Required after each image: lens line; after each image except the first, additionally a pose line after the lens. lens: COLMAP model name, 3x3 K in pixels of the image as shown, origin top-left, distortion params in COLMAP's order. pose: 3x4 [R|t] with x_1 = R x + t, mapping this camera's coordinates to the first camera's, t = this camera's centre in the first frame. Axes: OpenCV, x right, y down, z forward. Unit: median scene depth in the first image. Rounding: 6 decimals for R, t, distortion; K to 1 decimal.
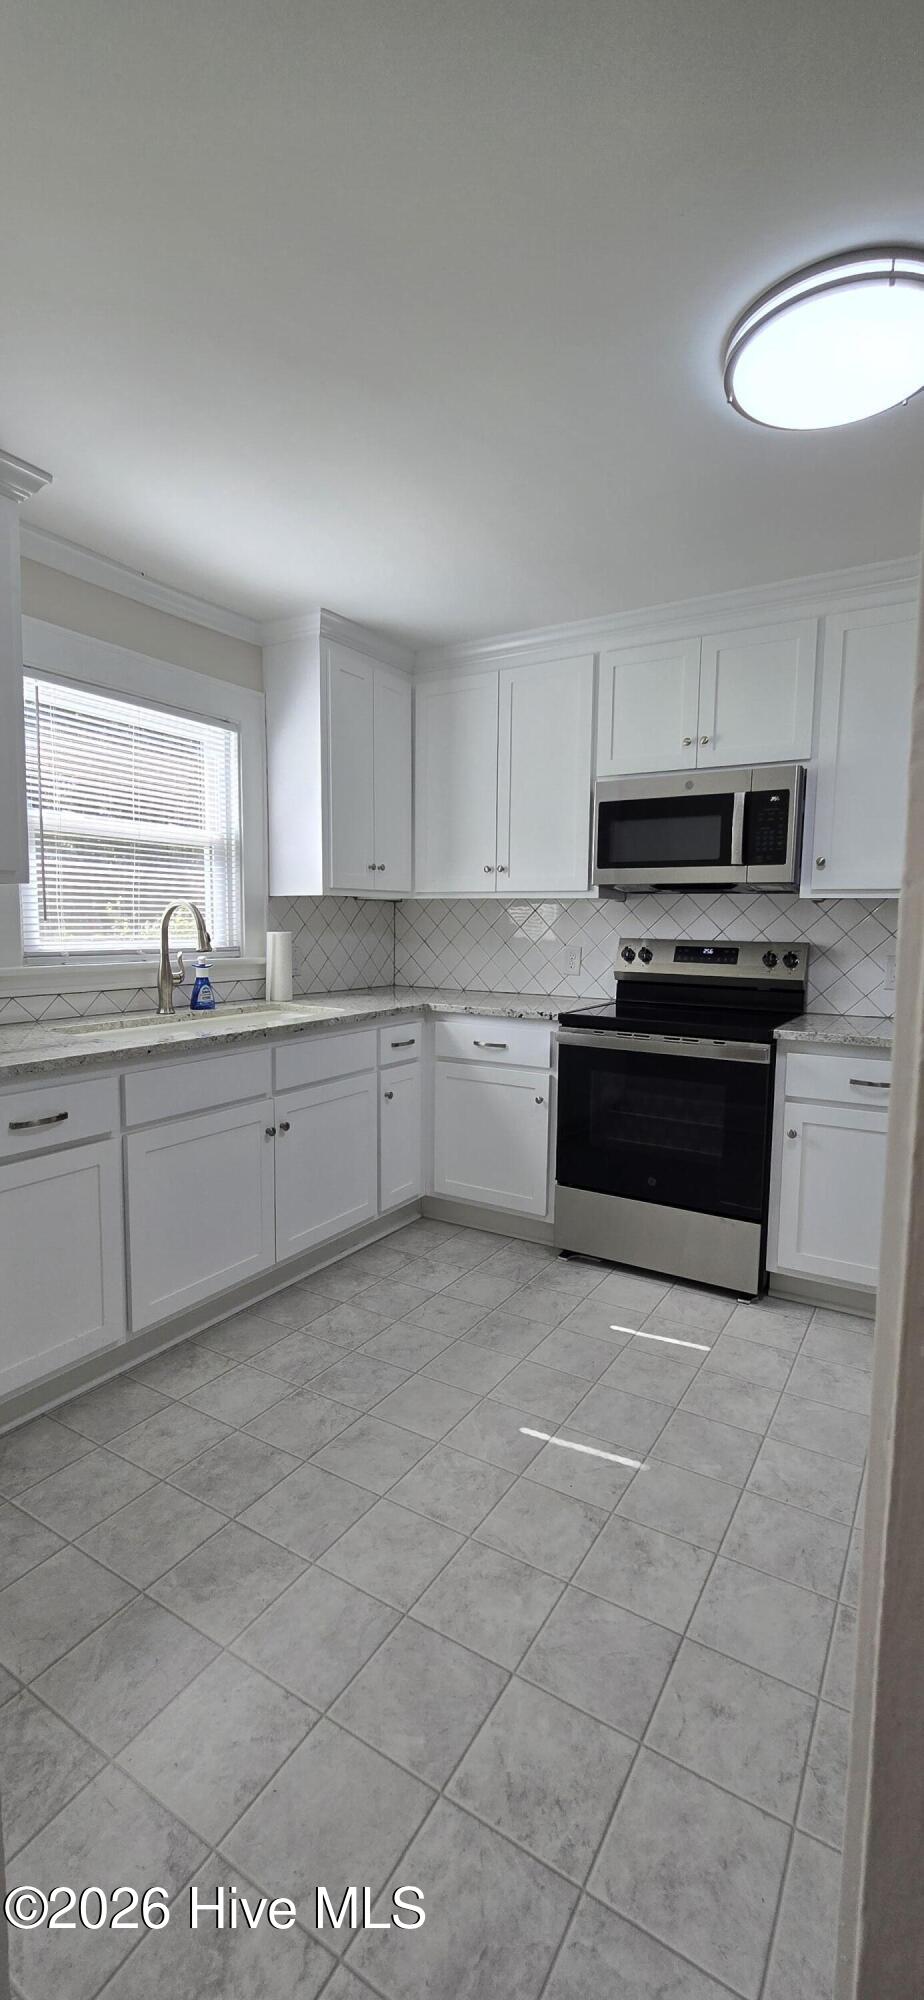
lens RADIAL K [[827.4, 0, 467.2], [0, 827.4, 1004.9], [0, 0, 1]] dist [-0.001981, 0.005459]
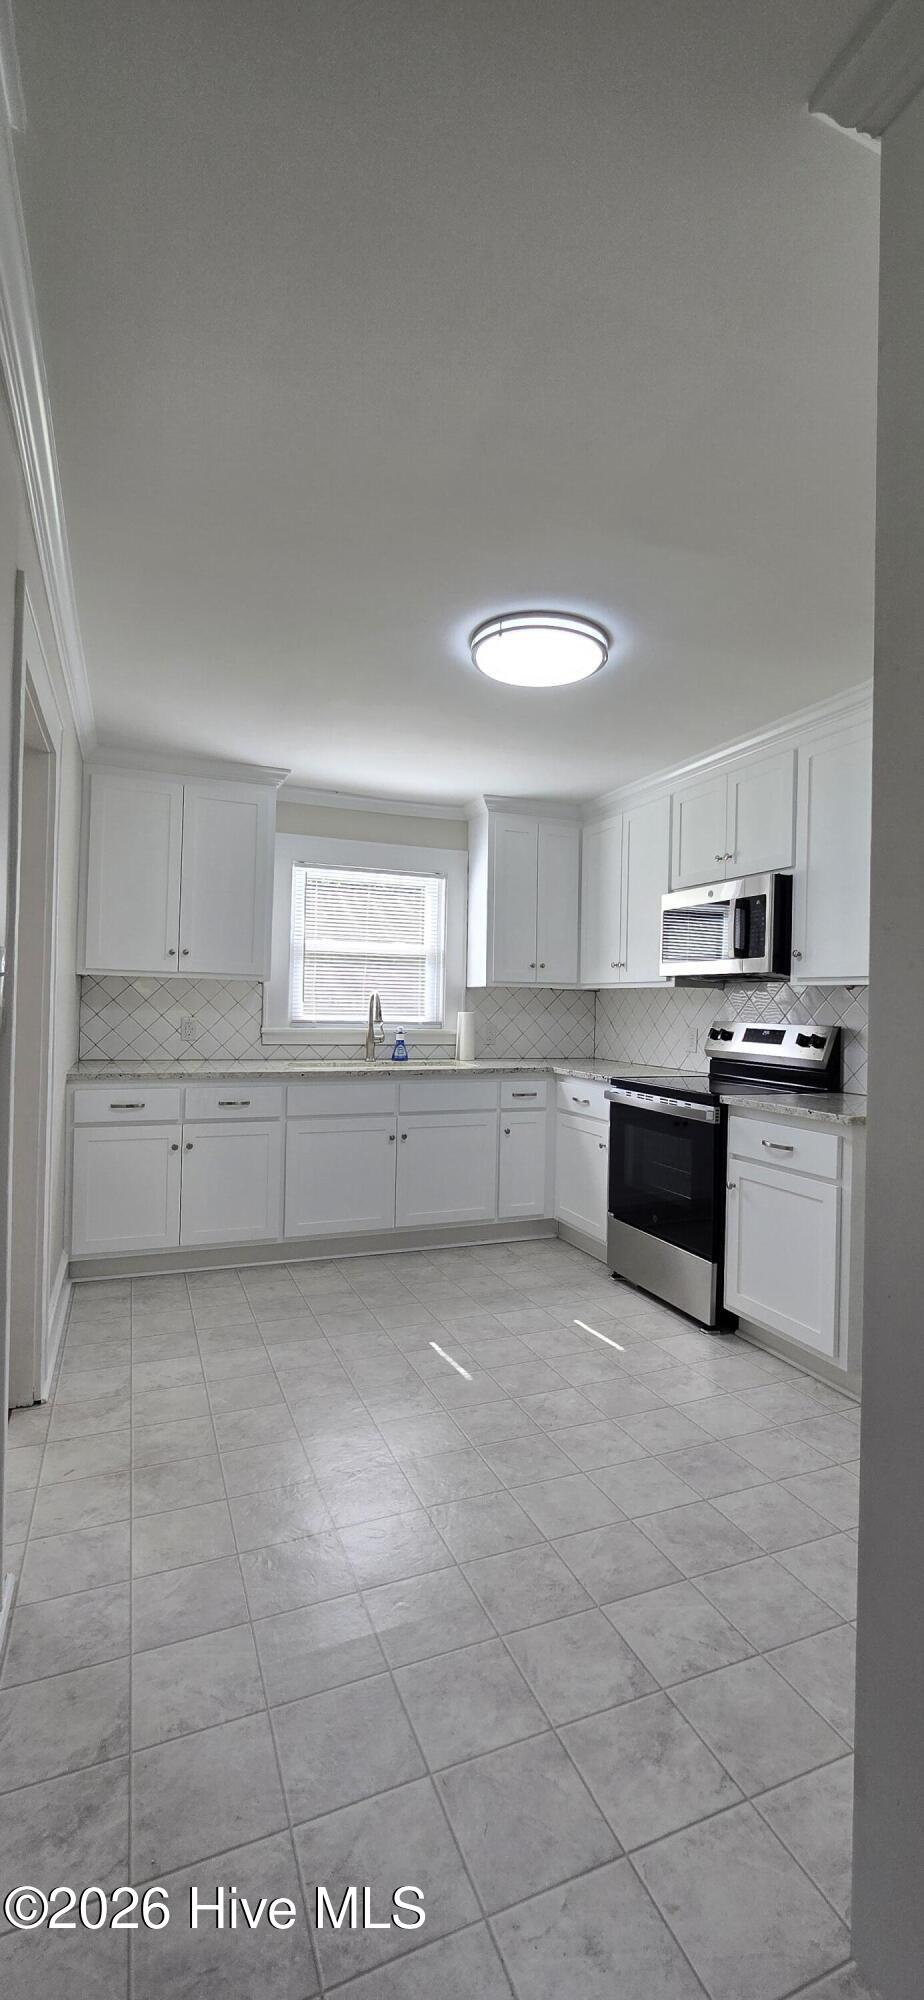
lens RADIAL K [[820.5, 0, 467.7], [0, 820.5, 1007.4], [0, 0, 1]] dist [-0.003237, 0.001348]
pose [[0.805686, 0.007856, -0.592291, 0.760326], [-0.071722, 0.993849, -0.084380, 0.028843], [0.587985, 0.110465, 0.801293, -0.170454]]
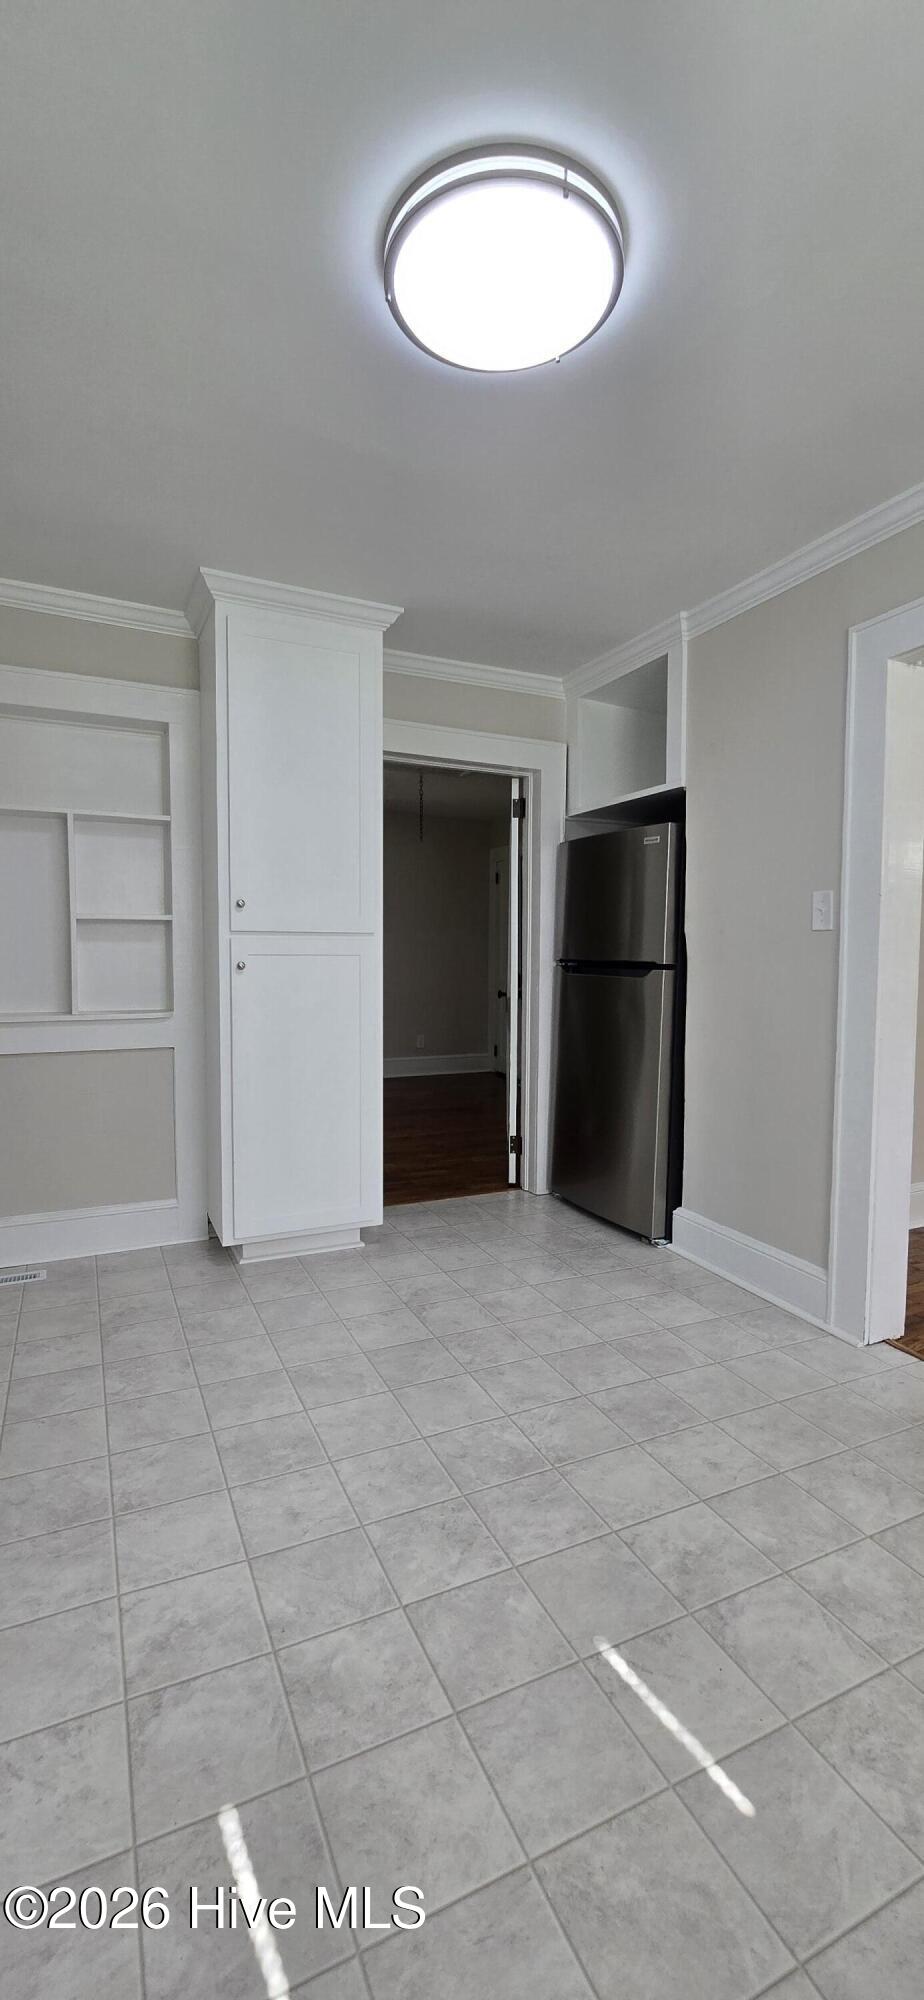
lens RADIAL K [[820.5, 0, 467.7], [0, 820.5, 1007.4], [0, 0, 1]] dist [-0.003237, 0.001348]
pose [[-0.837988, -0.050794, 0.543319, -0.031780], [0.038302, 0.987728, 0.151416, -0.068266], [-0.544342, 0.147695, -0.825759, 1.121164]]
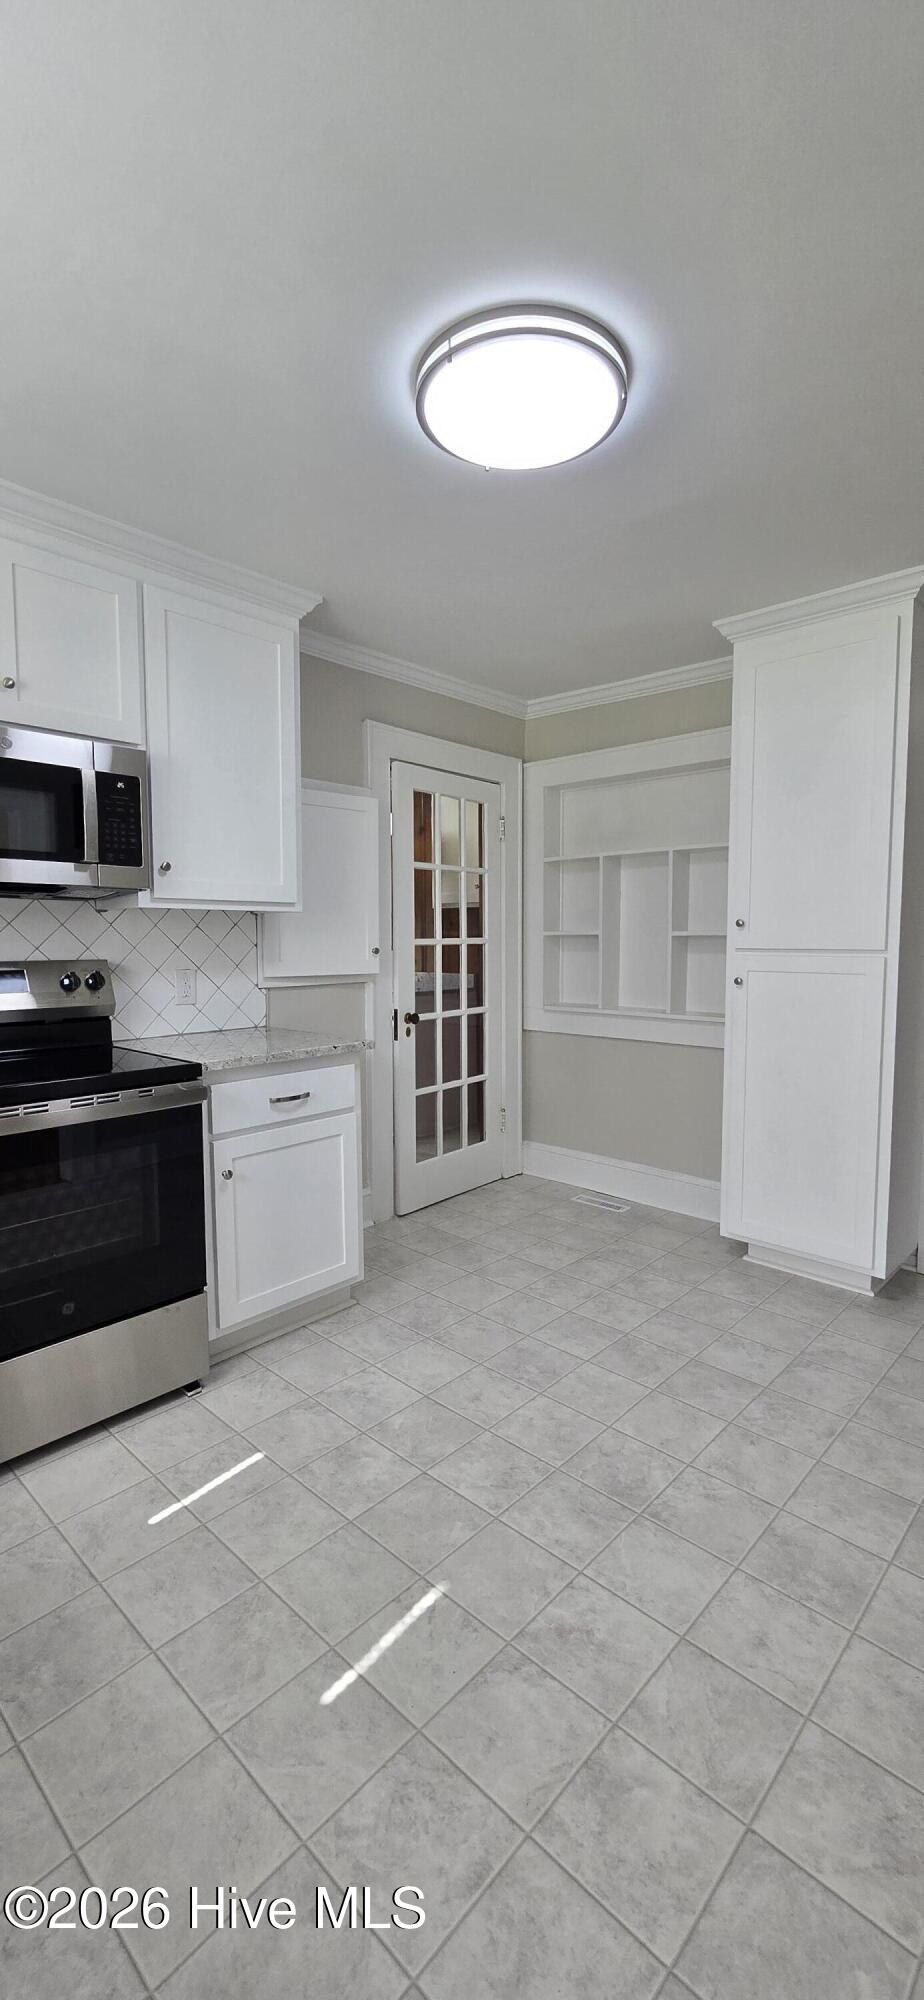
lens RADIAL K [[820.5, 0, 467.7], [0, 820.5, 1007.4], [0, 0, 1]] dist [-0.003237, 0.001348]
pose [[0.200402, -0.098572, 0.974742, -0.384193], [0.101527, 0.991658, 0.079410, -0.064077], [-0.974439, 0.083049, 0.208738, 0.538397]]
